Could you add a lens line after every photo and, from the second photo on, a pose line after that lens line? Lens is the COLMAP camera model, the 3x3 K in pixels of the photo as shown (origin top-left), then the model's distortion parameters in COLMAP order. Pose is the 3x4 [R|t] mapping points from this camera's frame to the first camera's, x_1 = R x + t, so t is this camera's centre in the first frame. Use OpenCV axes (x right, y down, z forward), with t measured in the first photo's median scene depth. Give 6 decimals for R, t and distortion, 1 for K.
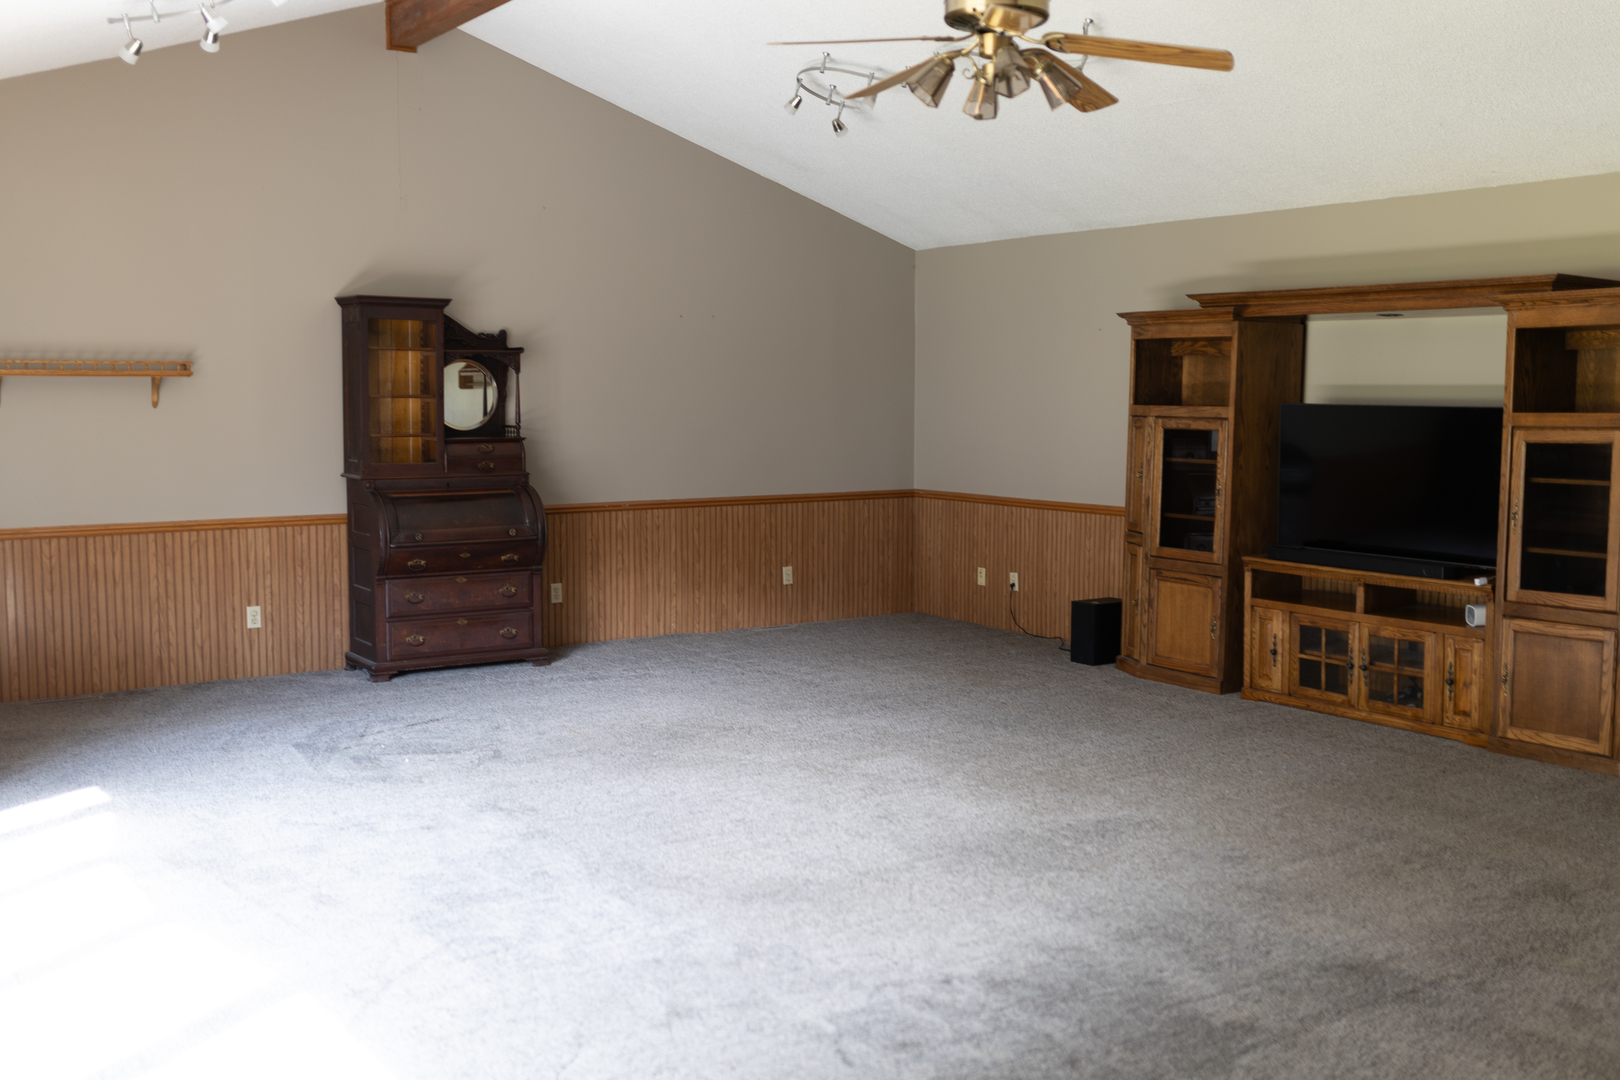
lens RADIAL K [[1604.5, 0, 810.0], [0, 1604.5, 540.0], [0, 0, 1]] dist [-0.006423, 0.009810]
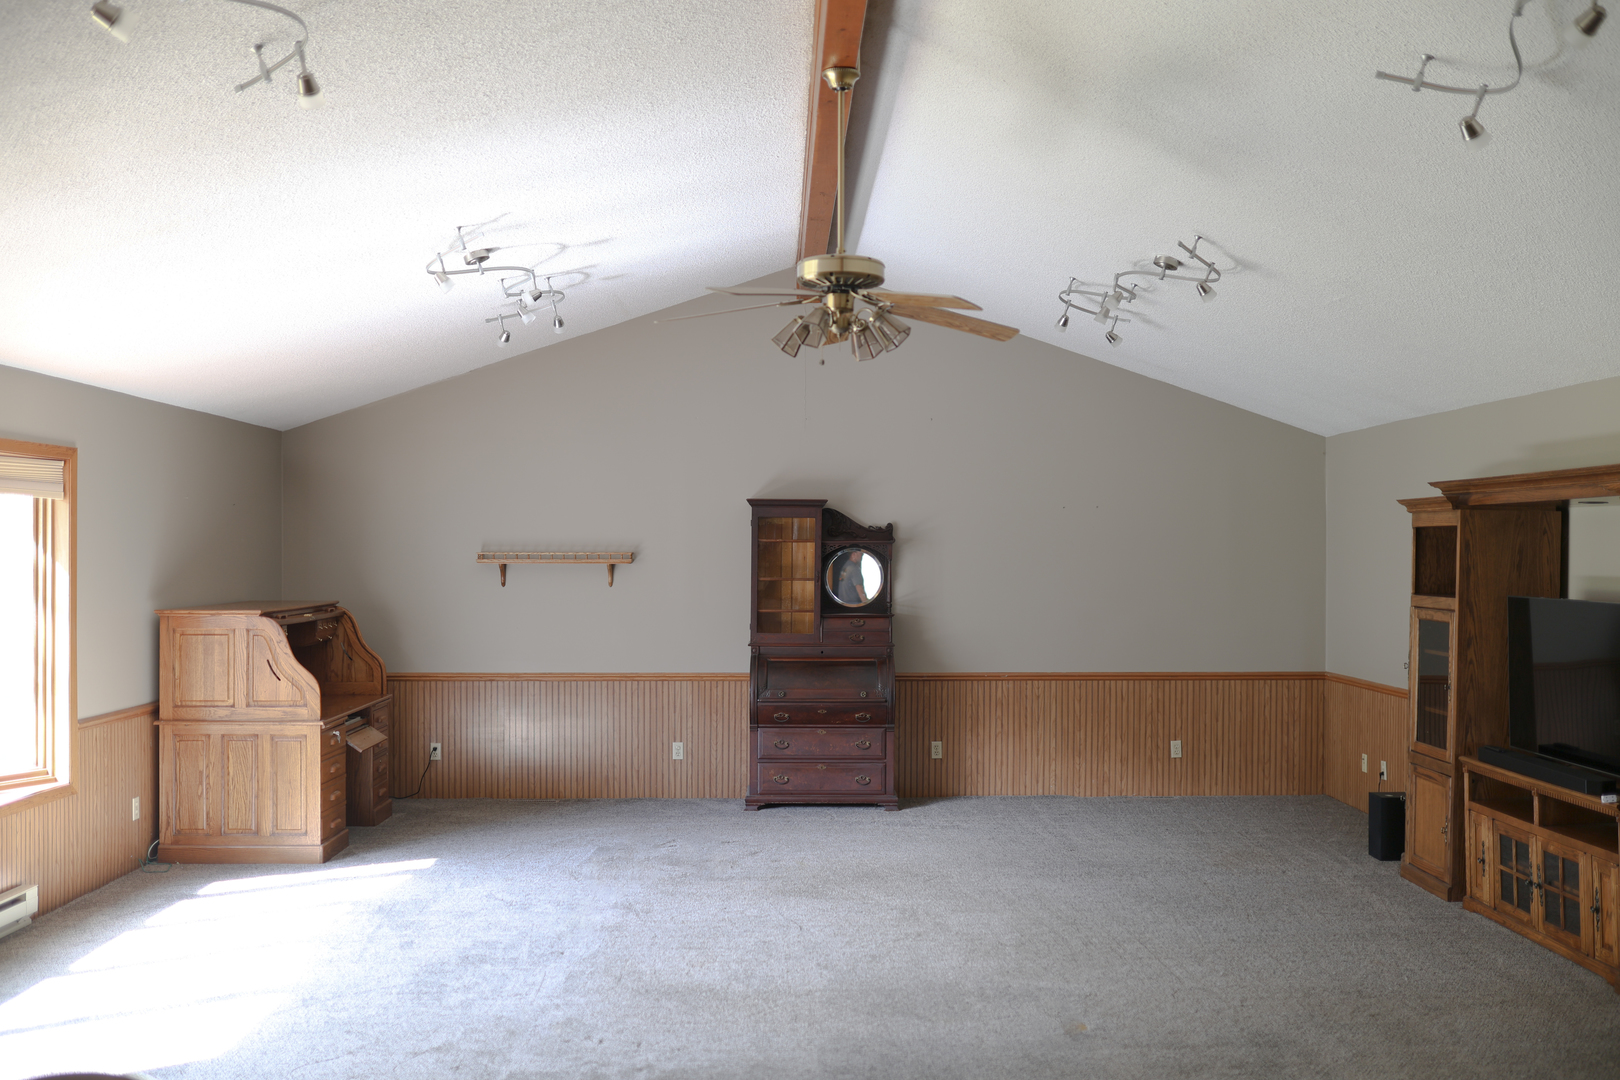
lens RADIAL K [[1533.0, 0, 814.7], [0, 1533.0, 561.3], [0, 0, 1]] dist [-0.063786, 0.108218]
pose [[0.837171, 0.001595, -0.546939, 0.404853], [-0.051024, 0.995863, -0.075196, -0.015854], [0.544556, 0.090858, 0.833788, 0.029050]]
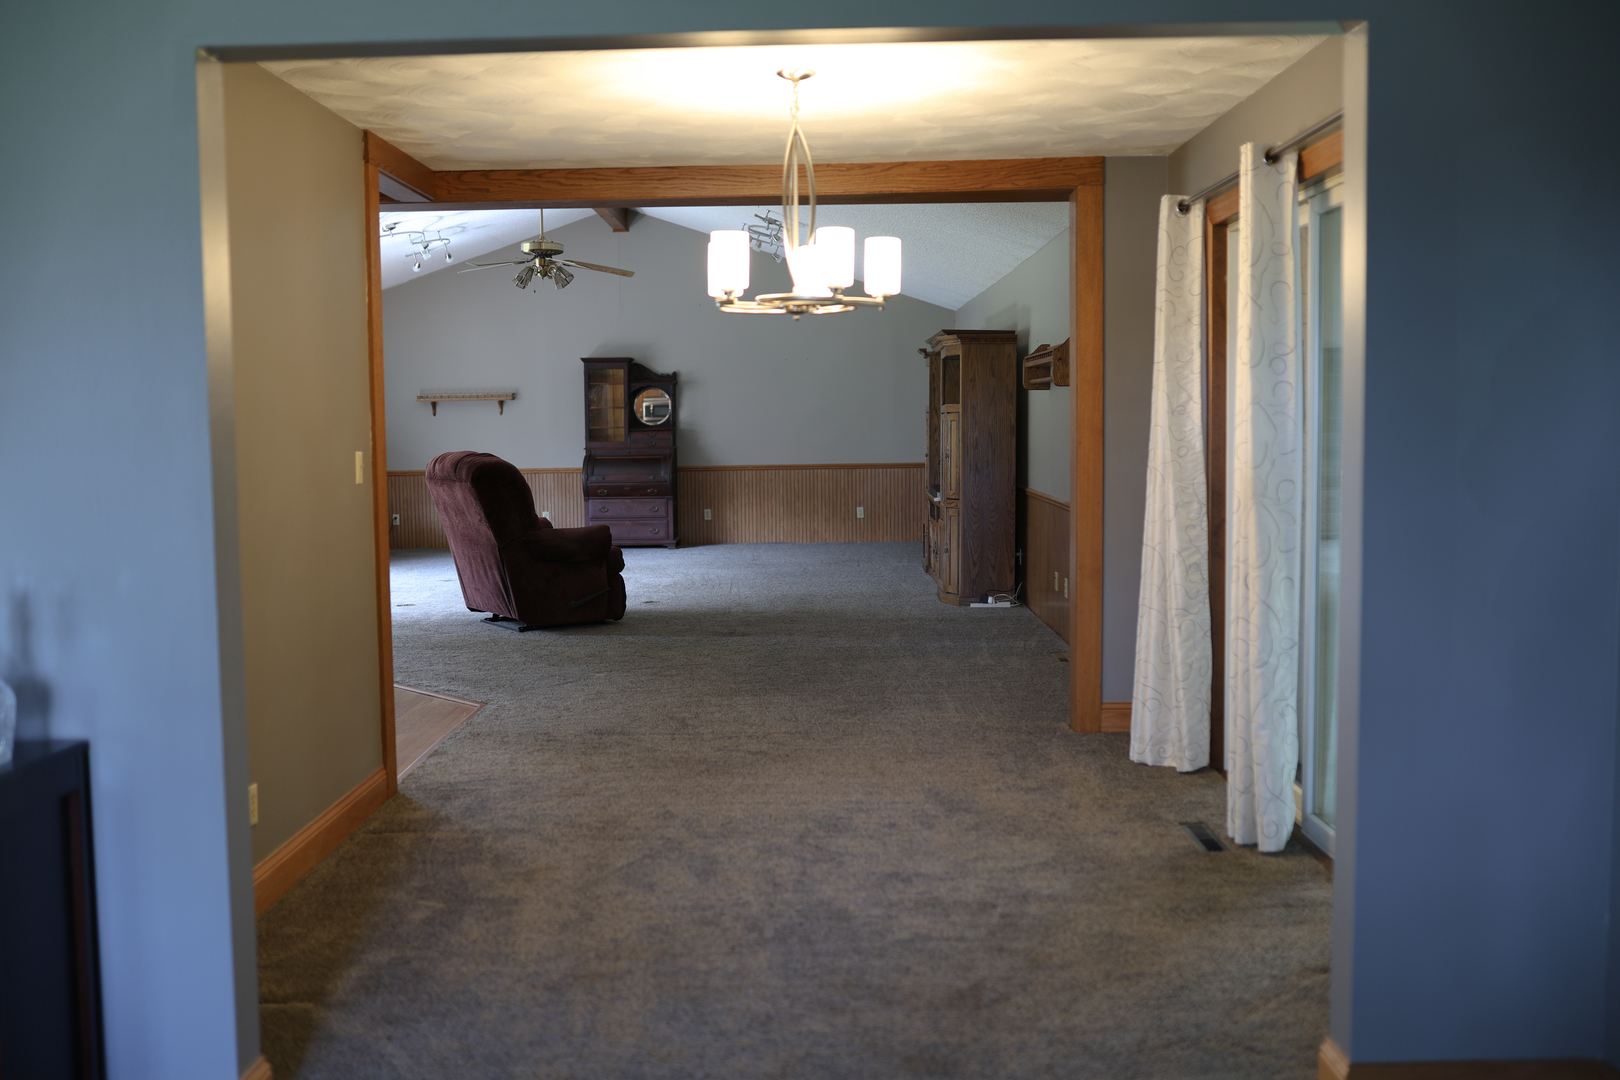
lens RADIAL K [[1604.5, 0, 810.0], [0, 1604.5, 540.0], [0, 0, 1]] dist [-0.006423, 0.009810]
pose [[0.815078, 0.028058, -0.578671, 1.091284], [-0.036457, 0.999331, -0.002895, 0.069124], [0.578202, 0.023456, 0.815556, -0.460766]]
